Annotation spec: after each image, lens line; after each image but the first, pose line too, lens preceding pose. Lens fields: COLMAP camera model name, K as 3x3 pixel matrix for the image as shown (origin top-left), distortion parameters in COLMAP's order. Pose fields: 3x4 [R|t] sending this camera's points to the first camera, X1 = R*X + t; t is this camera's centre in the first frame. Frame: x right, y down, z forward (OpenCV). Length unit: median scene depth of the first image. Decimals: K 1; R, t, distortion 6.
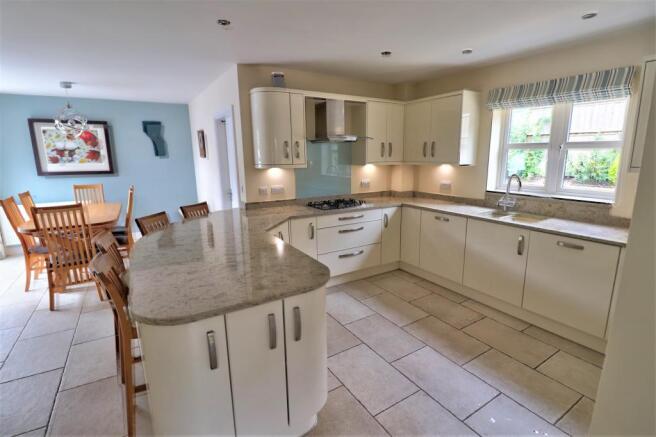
lens RADIAL K [[311.5, 0, 328.0], [0, 311.5, 218.5], [0, 0, 1]] dist [0.000919, -0.014727]
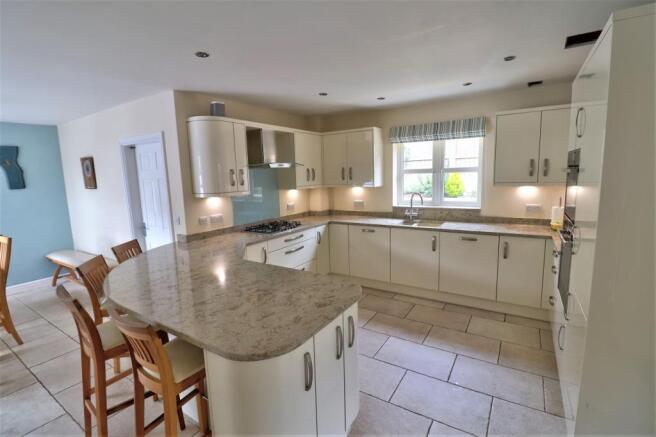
lens RADIAL K [[303.5, 0, 328.4], [0, 303.5, 216.1], [0, 0, 1]] dist [-0.014696, -0.000067]
pose [[0.903506, -0.080757, 0.420899, -0.254478], [0.112236, 0.992397, -0.050517, -0.012906], [-0.413619, 0.092883, 0.905700, 0.001721]]
